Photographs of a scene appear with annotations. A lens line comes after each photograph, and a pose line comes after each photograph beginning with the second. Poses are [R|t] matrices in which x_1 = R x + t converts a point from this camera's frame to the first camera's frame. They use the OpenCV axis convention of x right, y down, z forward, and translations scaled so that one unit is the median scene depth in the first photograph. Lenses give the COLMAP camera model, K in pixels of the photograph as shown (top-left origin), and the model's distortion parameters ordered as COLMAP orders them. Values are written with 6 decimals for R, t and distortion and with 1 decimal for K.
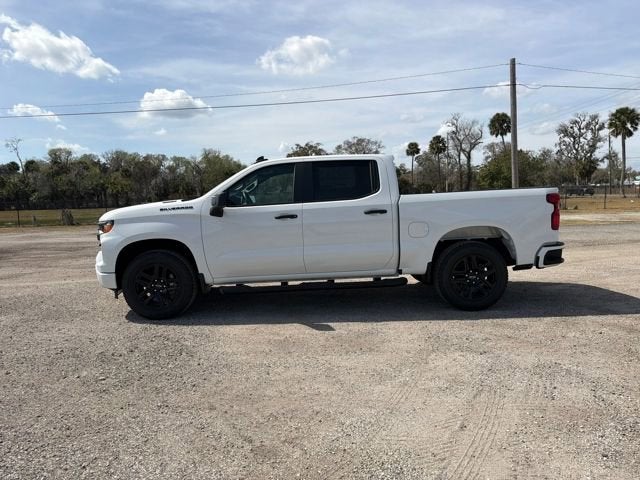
lens RADIAL K [[455.1, 0, 310.3], [0, 455.1, 227.6], [0, 0, 1]] dist [0.005634, -0.003244]
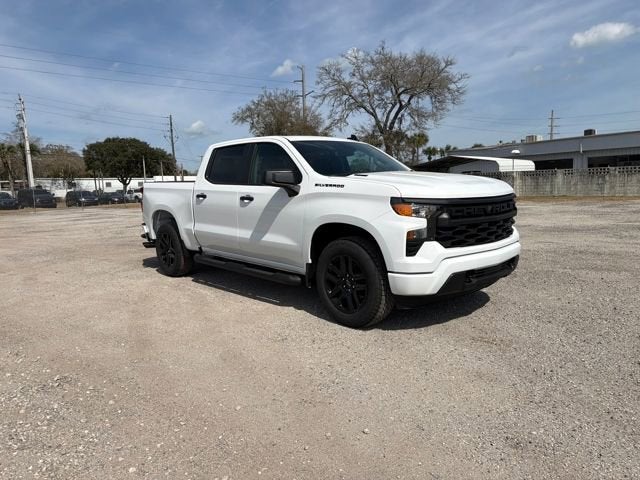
lens RADIAL K [[451.2, 0, 320.5], [0, 451.2, 237.3], [0, 0, 1]] dist [0.056031, -0.071271]
pose [[-0.682781, -0.037102, 0.729680, -0.152121], [0.096173, 0.985456, 0.140099, -0.015124], [-0.724266, 0.165833, -0.669282, 0.332810]]
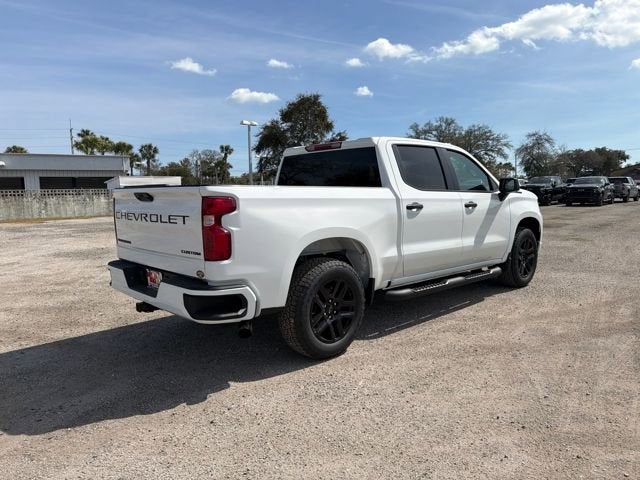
lens RADIAL K [[451.2, 0, 320.5], [0, 451.2, 237.3], [0, 0, 1]] dist [0.056031, -0.071271]
pose [[-0.731063, 0.113017, -0.672885, 0.146326], [-0.002053, 0.985818, 0.167807, -0.024725], [0.682307, 0.124059, -0.720462, 0.321563]]
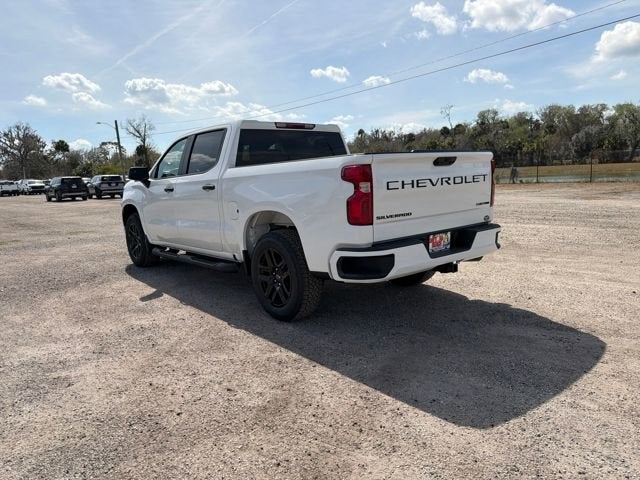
lens RADIAL K [[449.1, 0, 319.1], [0, 449.1, 243.1], [0, 0, 1]] dist [0.047843, -0.063582]
pose [[0.634225, 0.119215, -0.763902, 0.171762], [-0.022640, 0.990481, 0.135778, -0.009151], [0.772817, -0.068819, 0.630887, 0.102337]]
